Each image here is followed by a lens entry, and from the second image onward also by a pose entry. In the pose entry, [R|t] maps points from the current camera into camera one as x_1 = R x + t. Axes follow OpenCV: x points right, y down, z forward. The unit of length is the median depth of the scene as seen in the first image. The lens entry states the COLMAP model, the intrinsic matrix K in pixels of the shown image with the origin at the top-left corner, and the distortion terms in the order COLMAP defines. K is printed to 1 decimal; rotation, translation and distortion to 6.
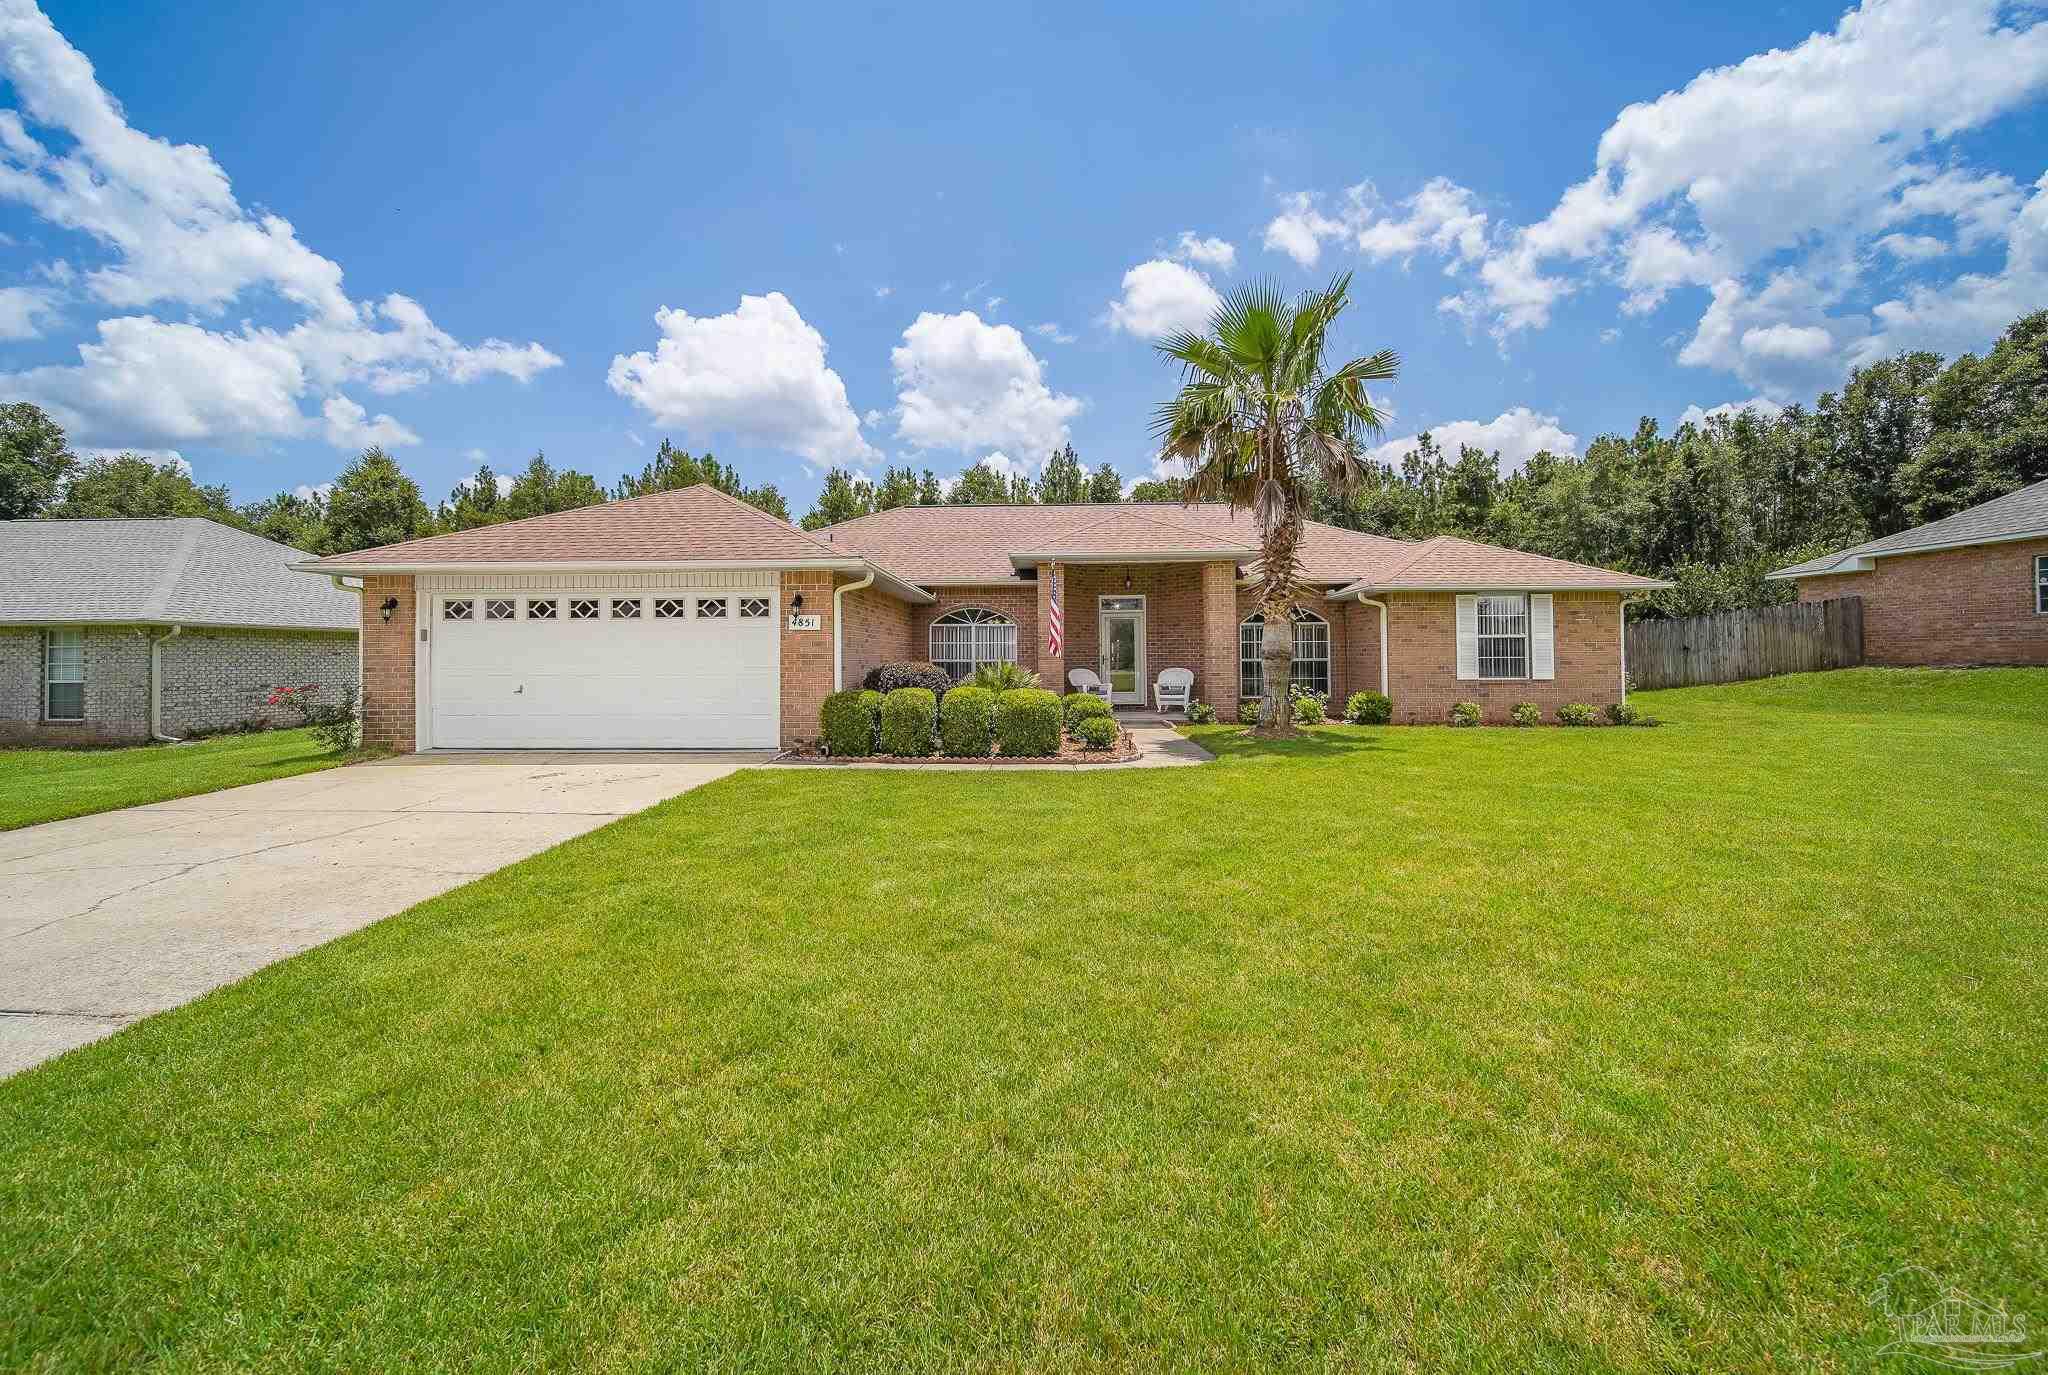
lens RADIAL K [[772.4, 0, 1004.5], [0, 772.4, 640.7], [0, 0, 1]] dist [-0.000419, -0.000445]
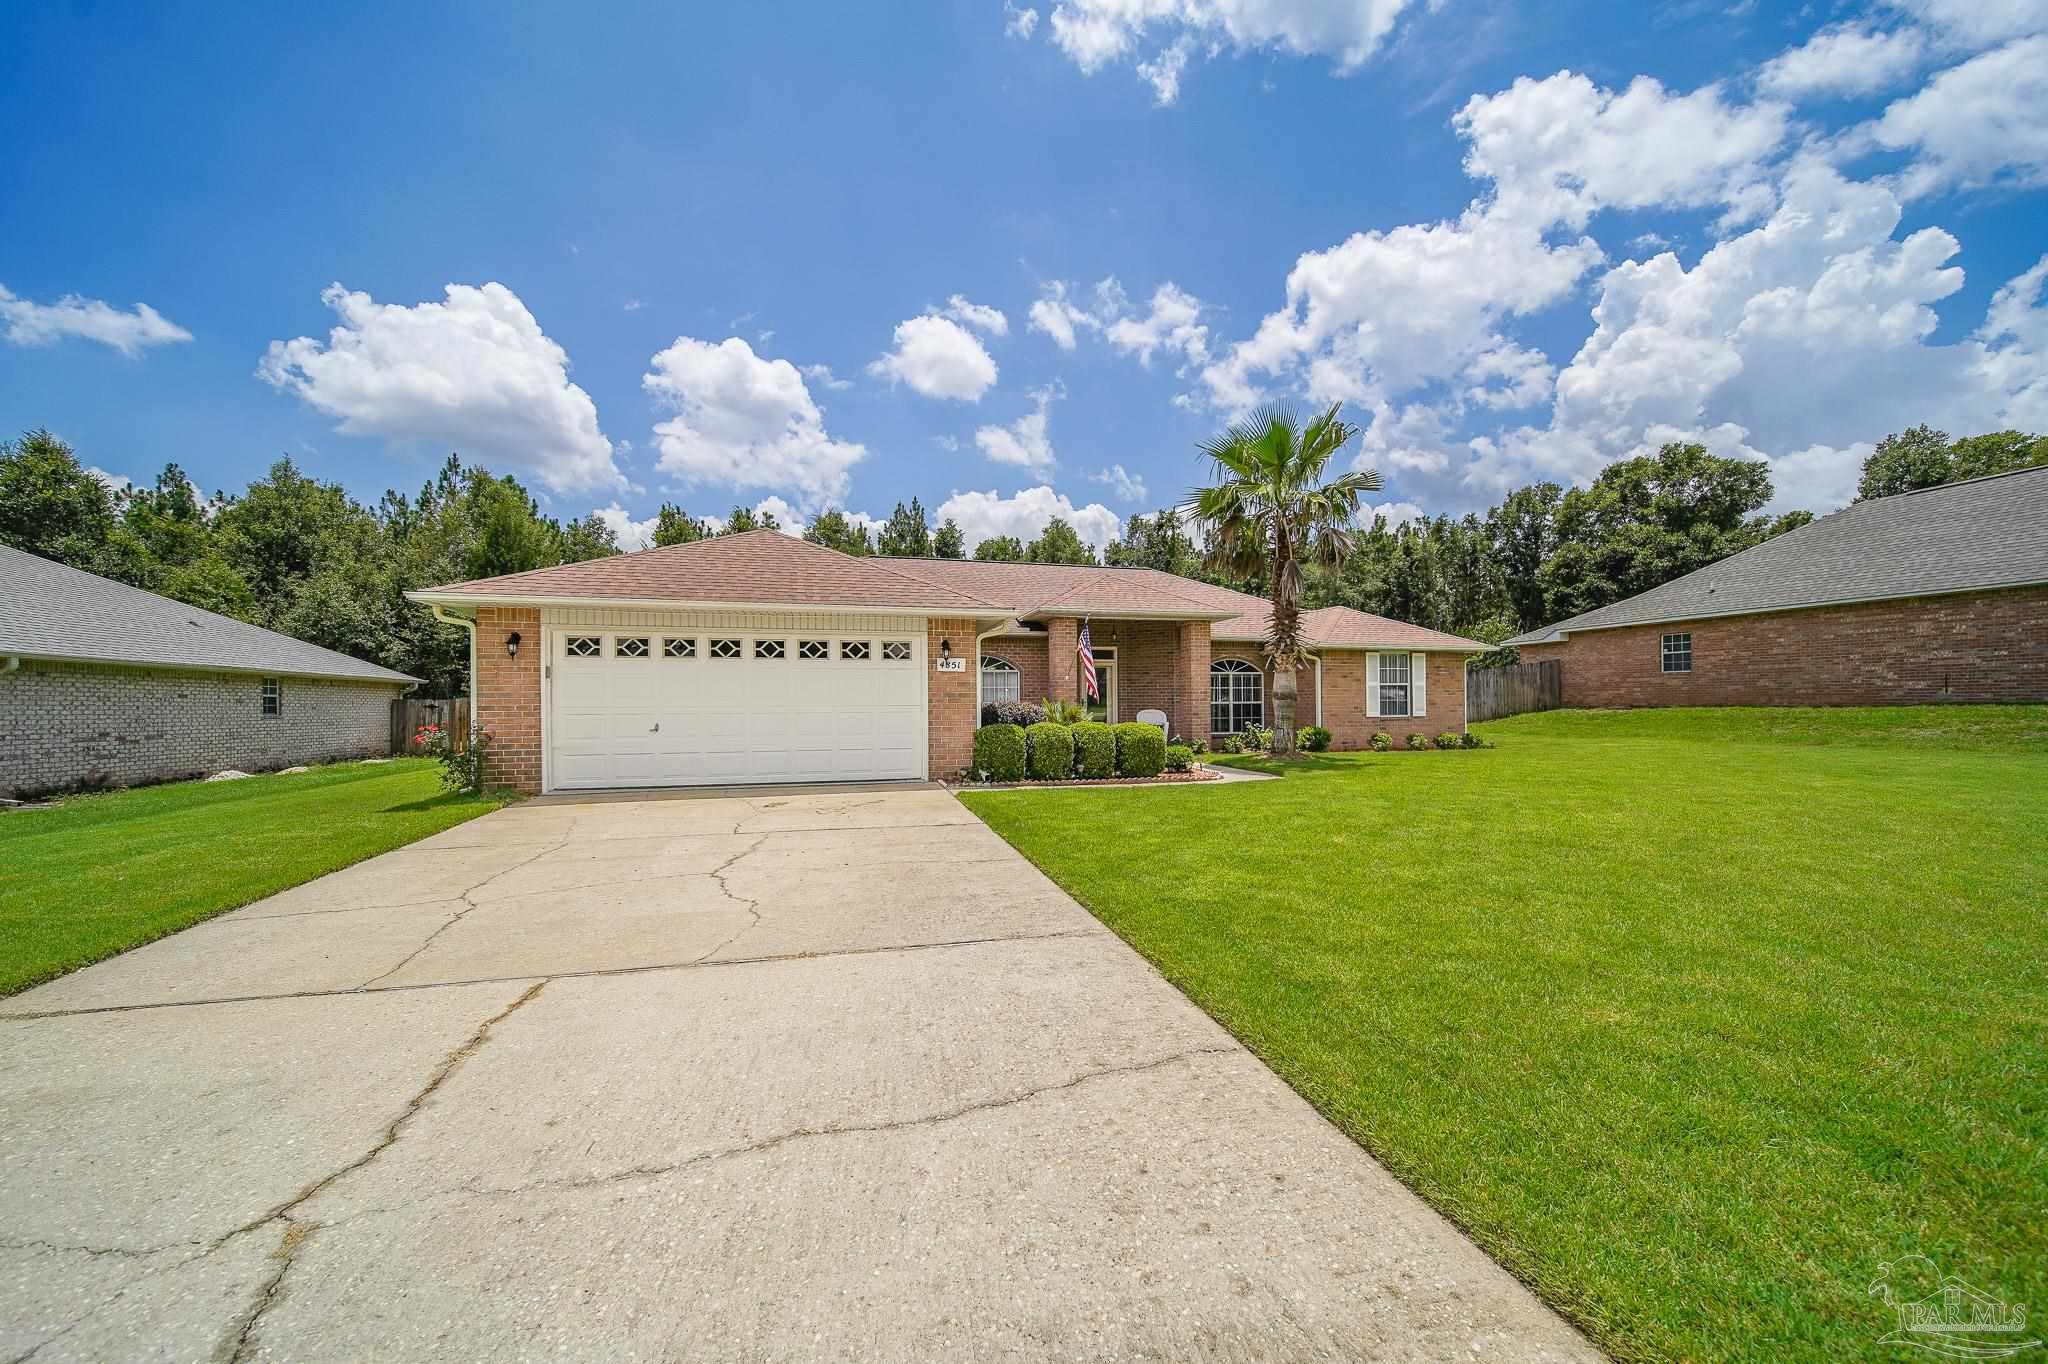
lens RADIAL K [[771.1, 0, 998.7], [0, 771.1, 659.9], [0, 0, 1]] dist [0.009028, -0.000244]
pose [[0.954812, 0.017783, 0.296679, -0.289808], [-0.006048, 0.999164, -0.040425, 0.007681], [-0.297150, 0.036803, 0.954121, -0.048678]]
